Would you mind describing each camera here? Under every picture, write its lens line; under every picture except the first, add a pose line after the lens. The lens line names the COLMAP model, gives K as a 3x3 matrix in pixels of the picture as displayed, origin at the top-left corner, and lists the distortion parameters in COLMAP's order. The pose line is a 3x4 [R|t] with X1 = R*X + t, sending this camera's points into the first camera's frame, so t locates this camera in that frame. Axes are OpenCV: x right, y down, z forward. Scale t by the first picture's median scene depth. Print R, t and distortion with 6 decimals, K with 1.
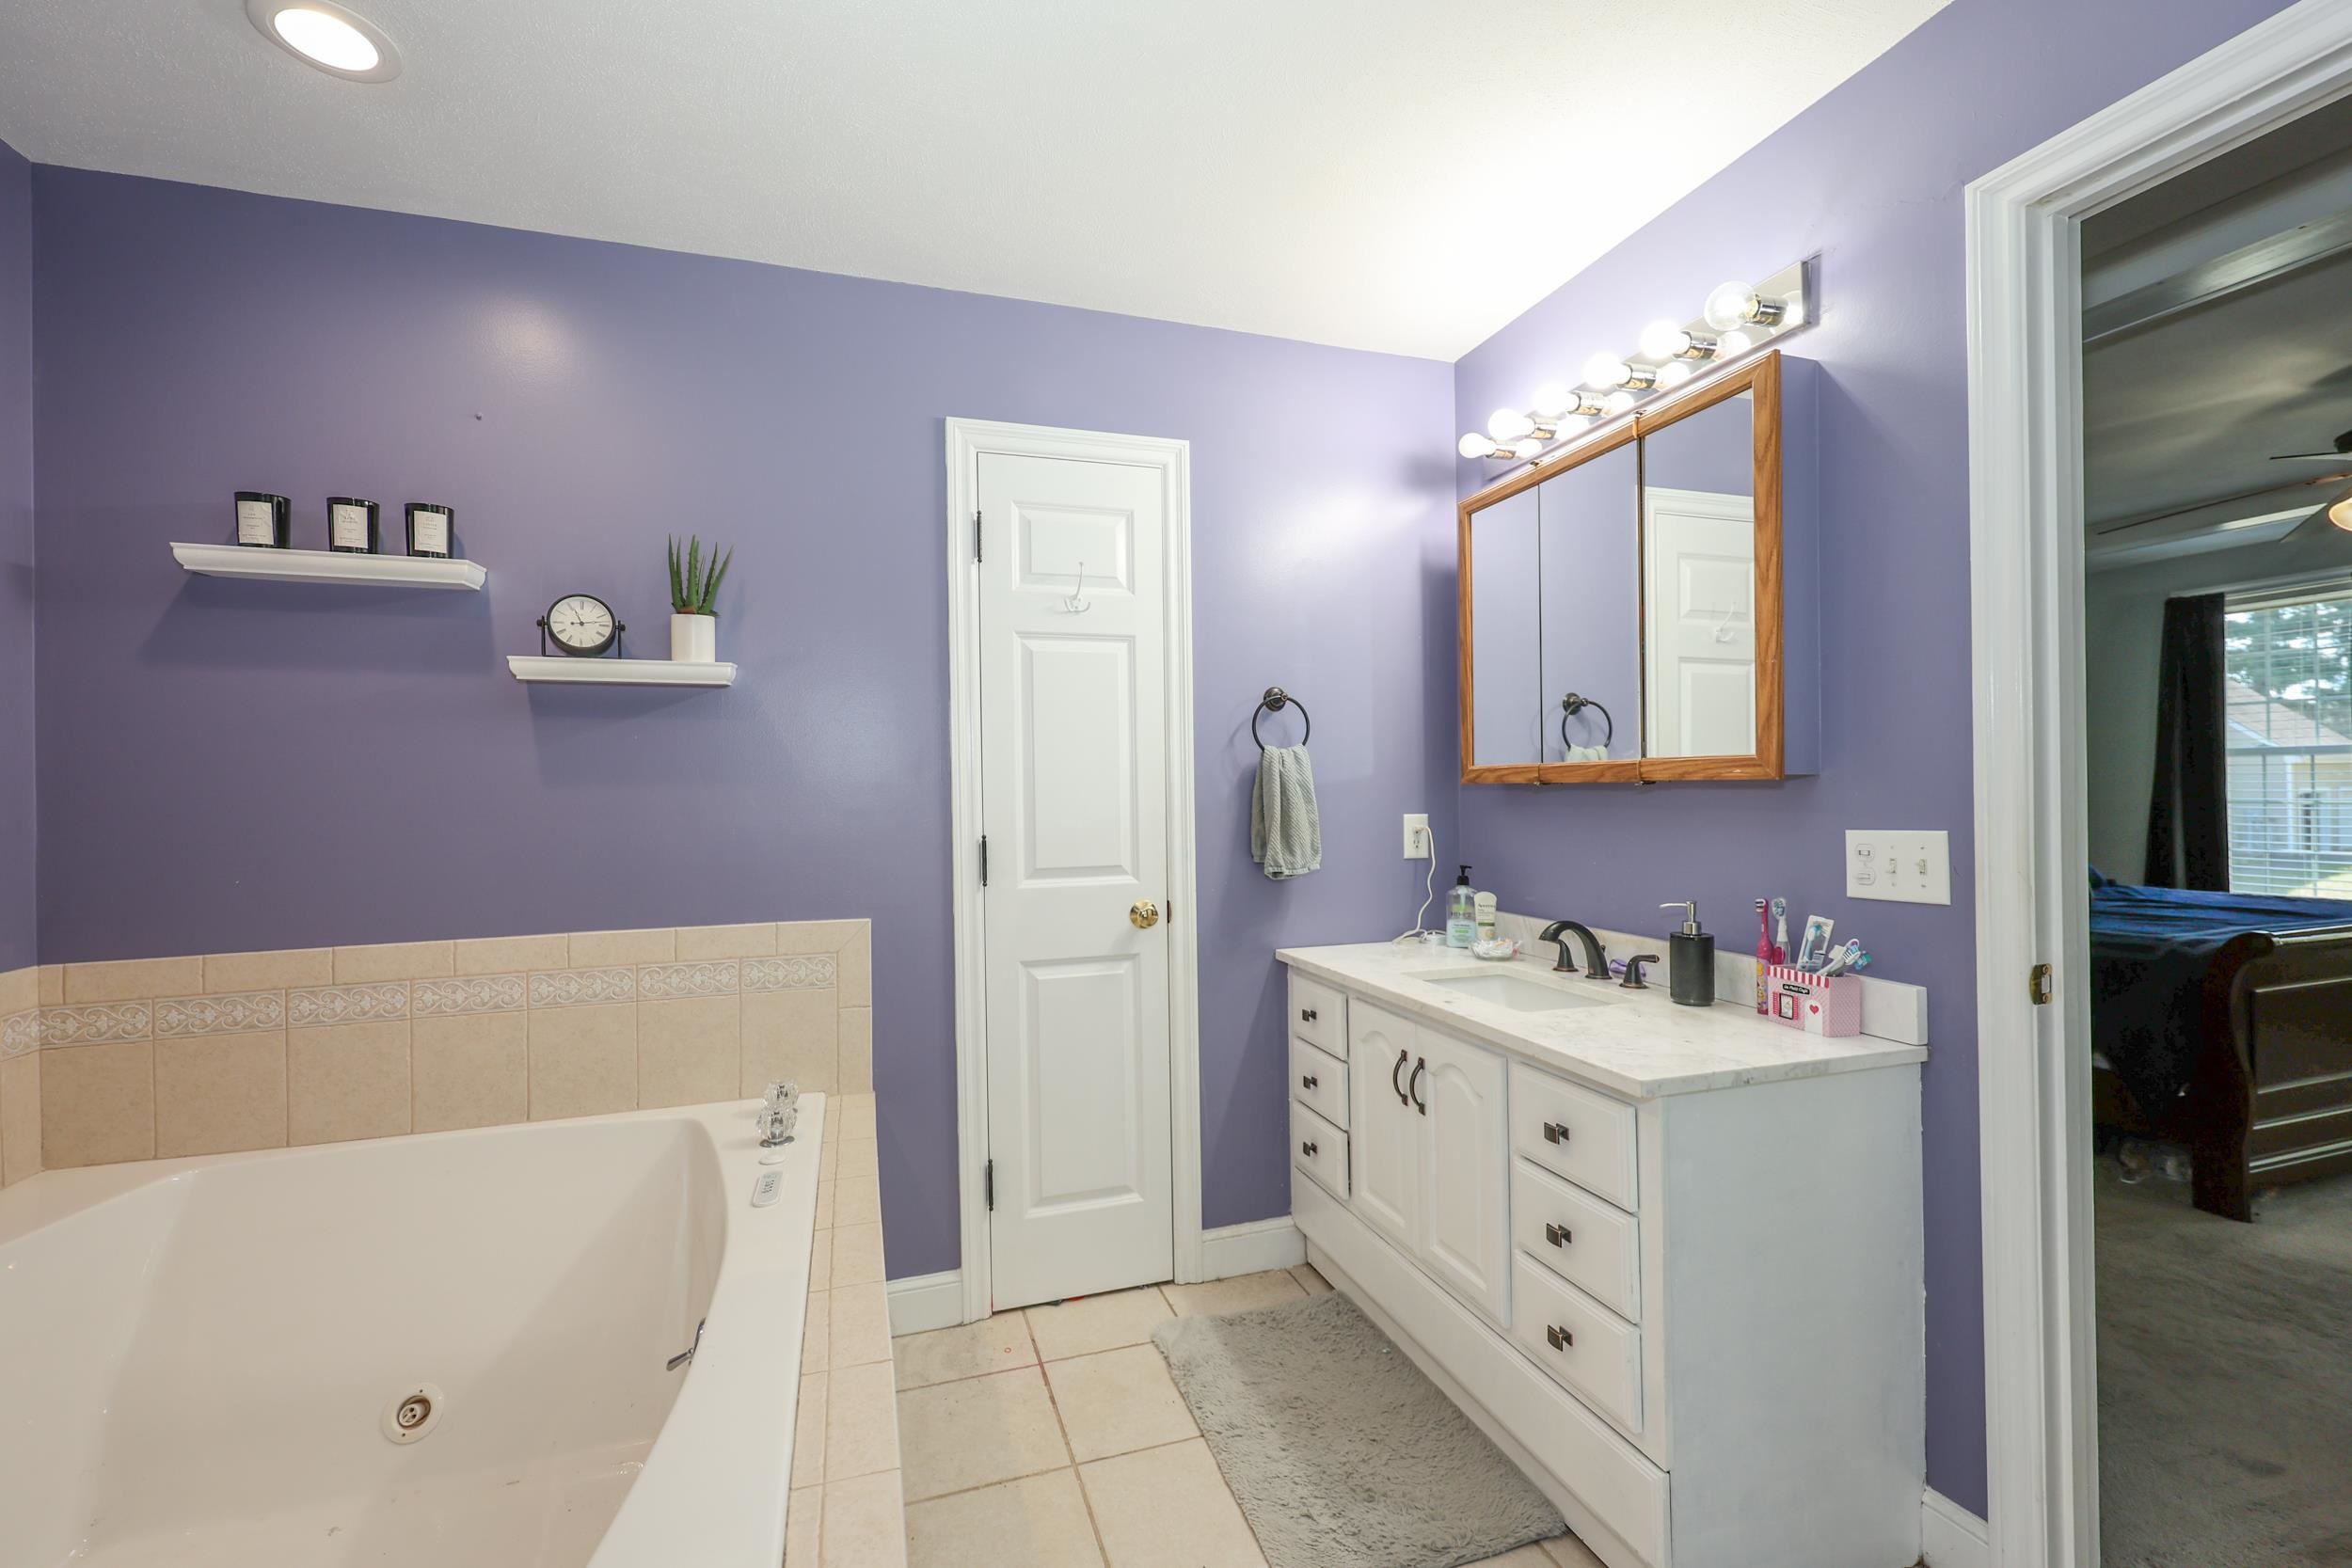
lens RADIAL K [[969.8, 0, 1178.0], [0, 969.8, 782.7], [0, 0, 1]] dist [0.002821, 0.000349]
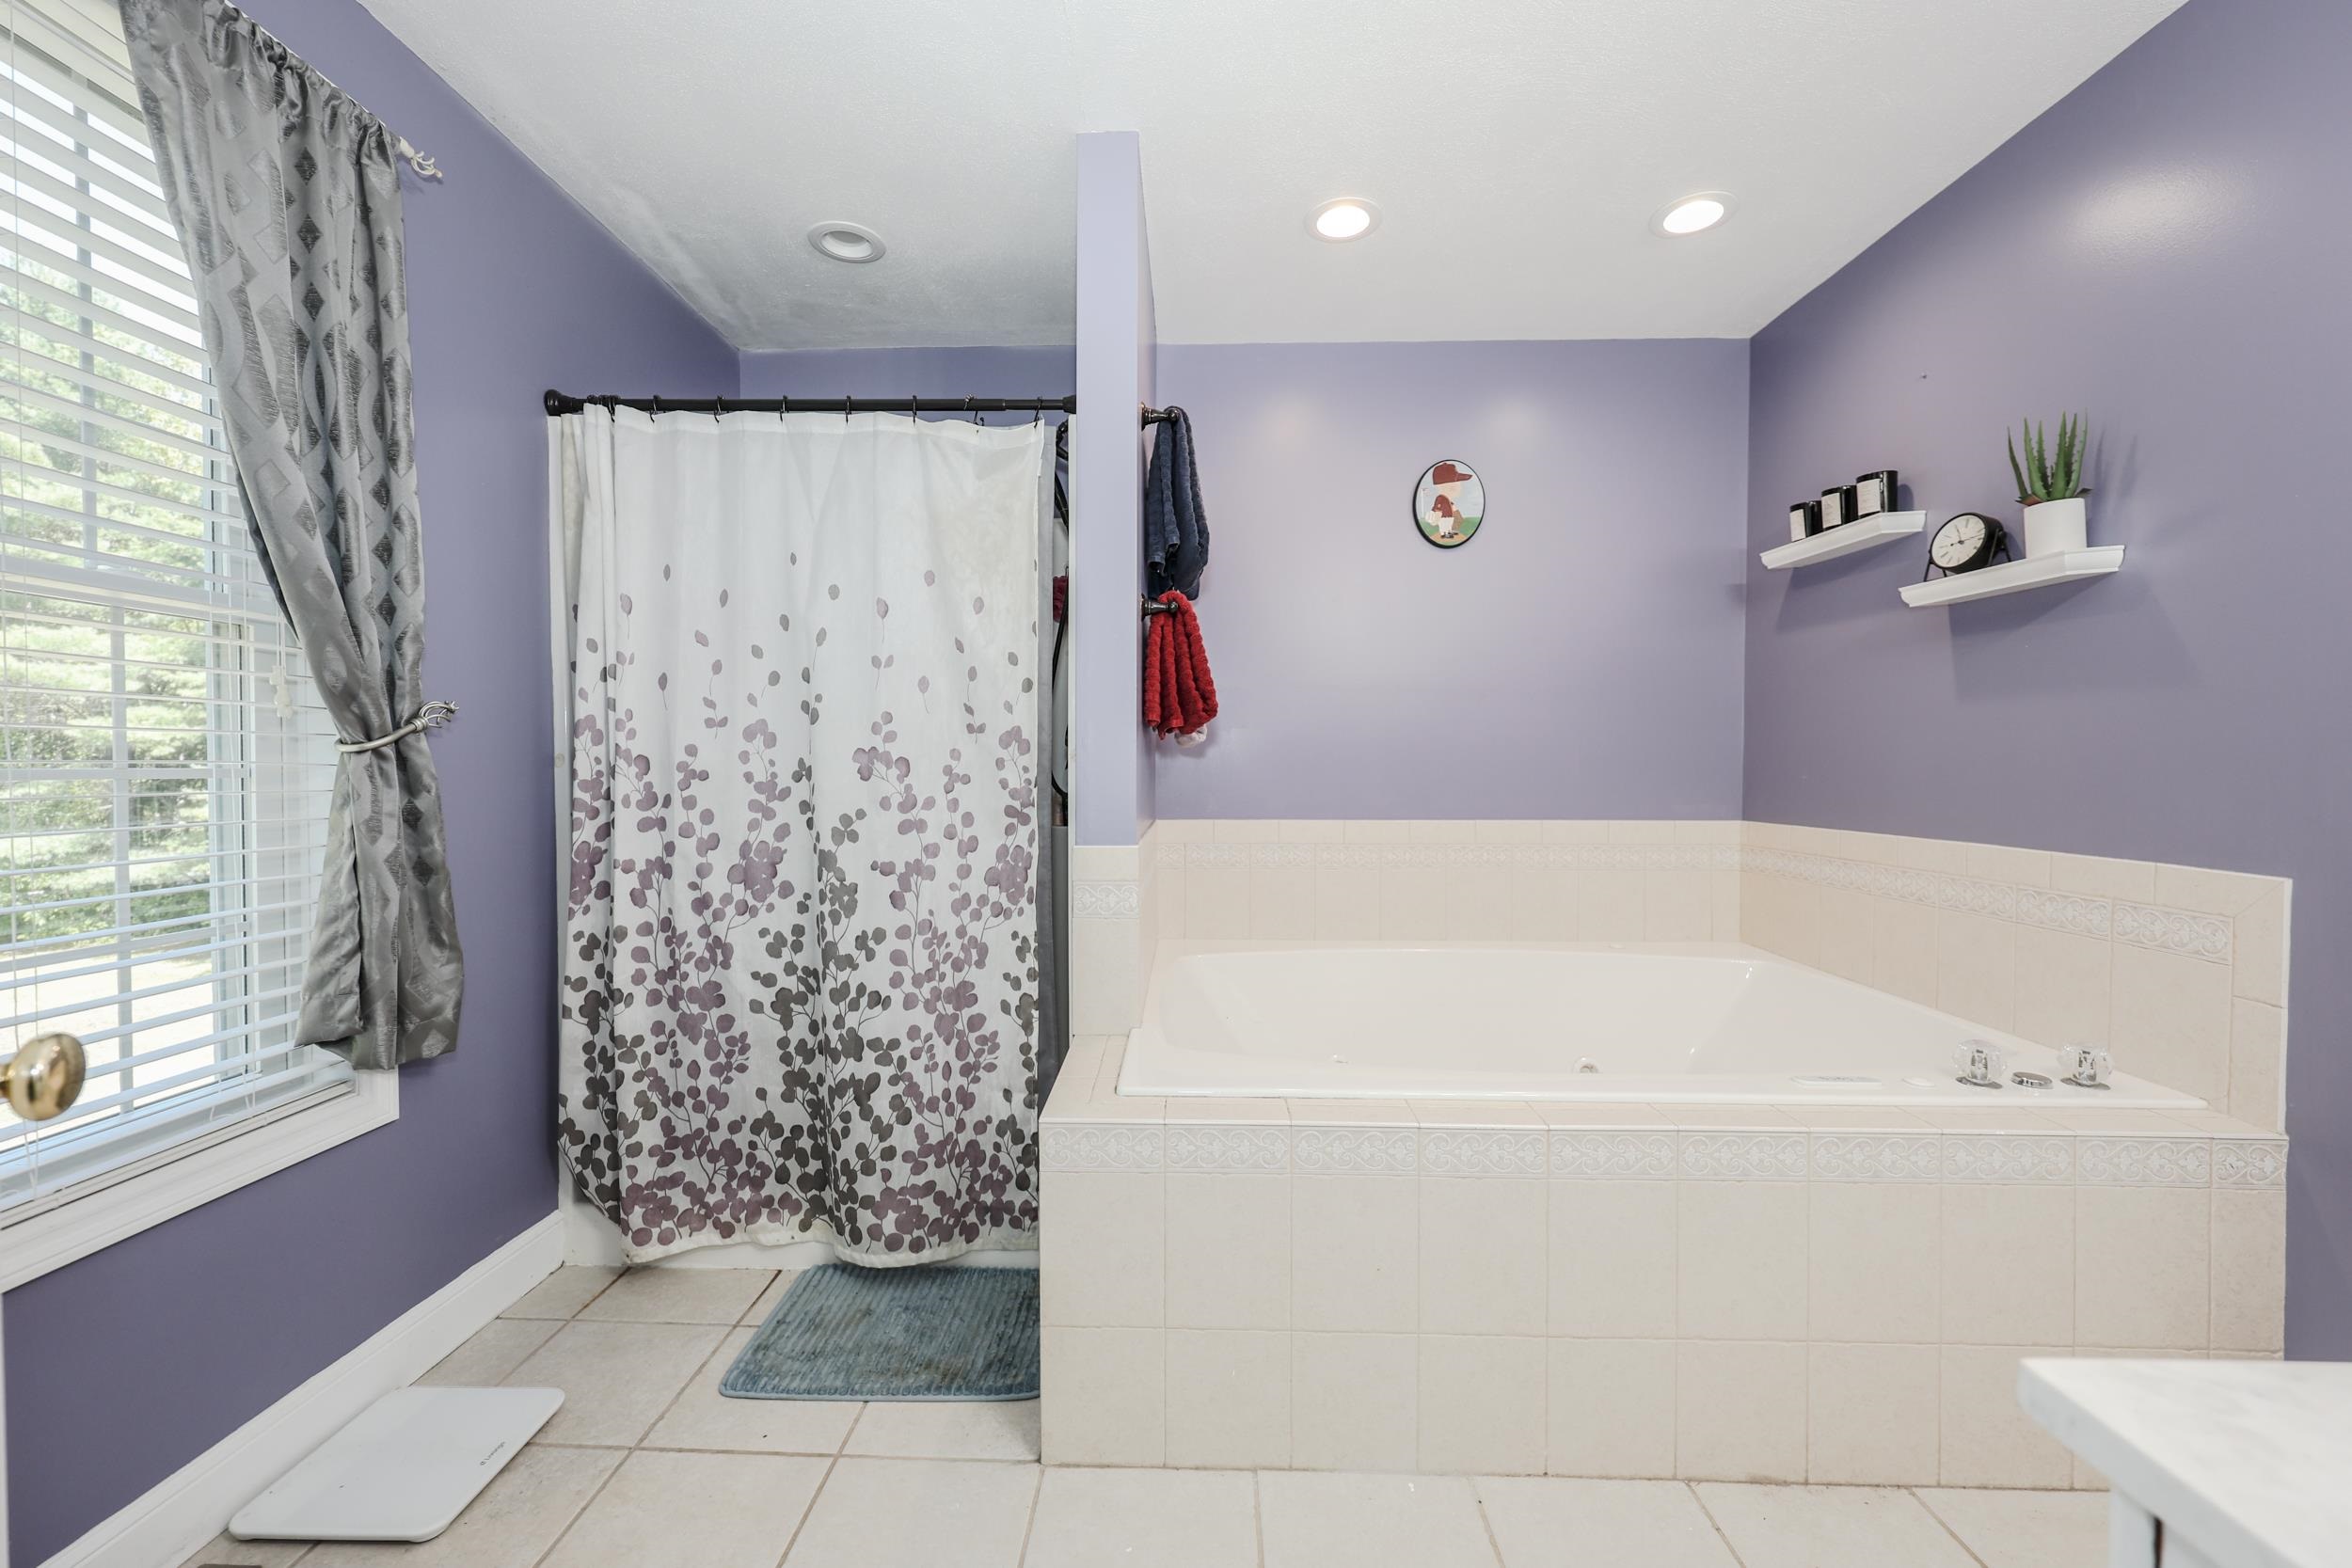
lens RADIAL K [[969.8, 0, 1174.5], [0, 969.8, 778.0], [0, 0, 1]] dist [0.002821, 0.000349]
pose [[-0.337911, 0.031451, -0.940652, 0.650801], [0.009998, 0.999505, 0.029827, 0.047381], [0.941125, 0.000674, -0.338059, 0.565678]]
